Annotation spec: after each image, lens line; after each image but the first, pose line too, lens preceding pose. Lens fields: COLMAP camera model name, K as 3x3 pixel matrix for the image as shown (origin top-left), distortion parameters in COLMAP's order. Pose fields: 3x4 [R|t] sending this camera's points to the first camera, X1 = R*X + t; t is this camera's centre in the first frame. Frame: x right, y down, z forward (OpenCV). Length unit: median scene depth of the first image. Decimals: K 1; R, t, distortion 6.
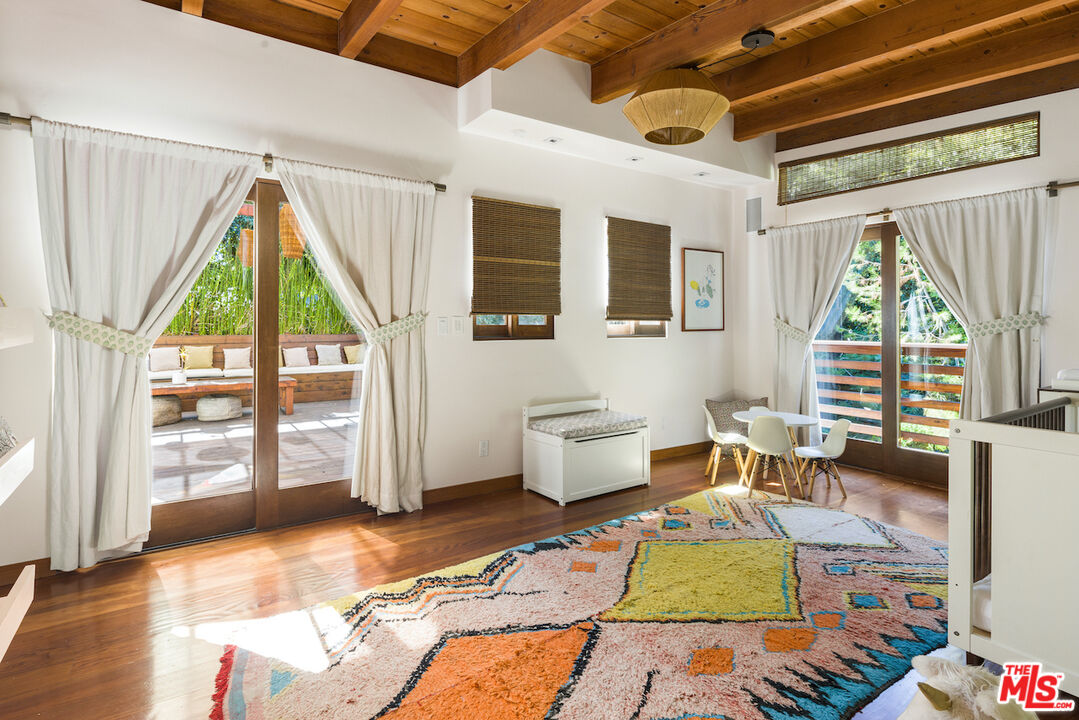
lens RADIAL K [[533.9, 0, 540.0], [0, 533.9, 325.4], [0, 0, 1]] dist [0.003432, -0.001580]
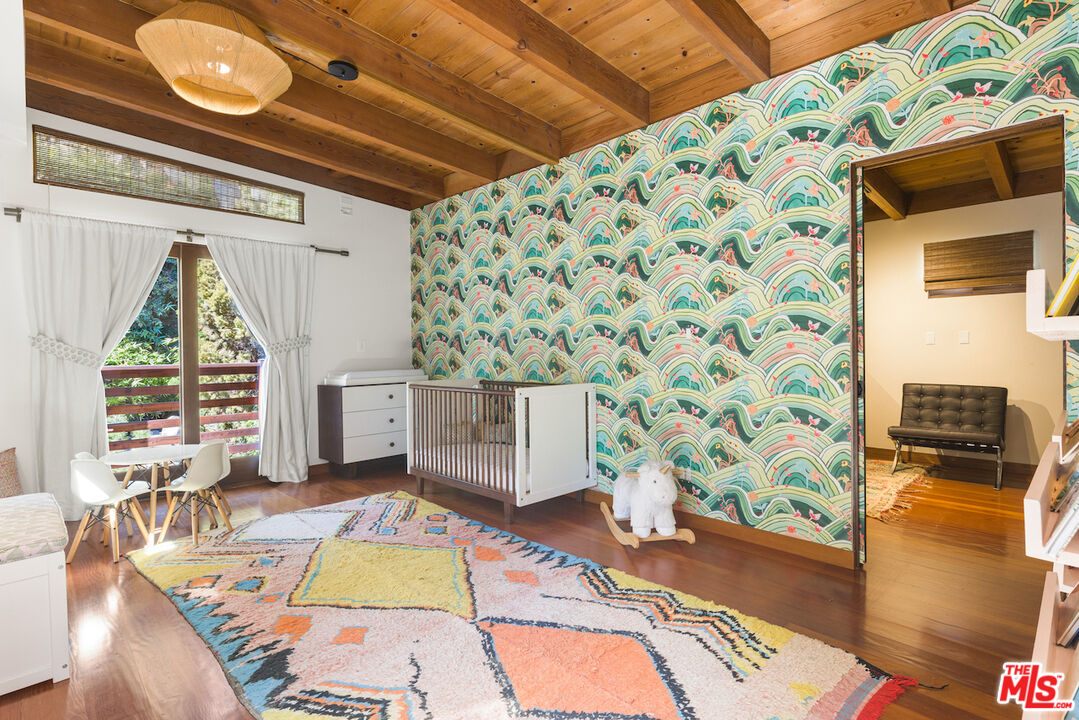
lens RADIAL K [[533.9, 0, 538.7], [0, 533.9, 353.5], [0, 0, 1]] dist [0.003432, -0.001580]
pose [[-0.172441, -0.006802, 0.984996, -0.722266], [0.012886, 0.999875, 0.009160, 0.023233], [-0.984935, 0.014272, -0.172332, 0.815795]]
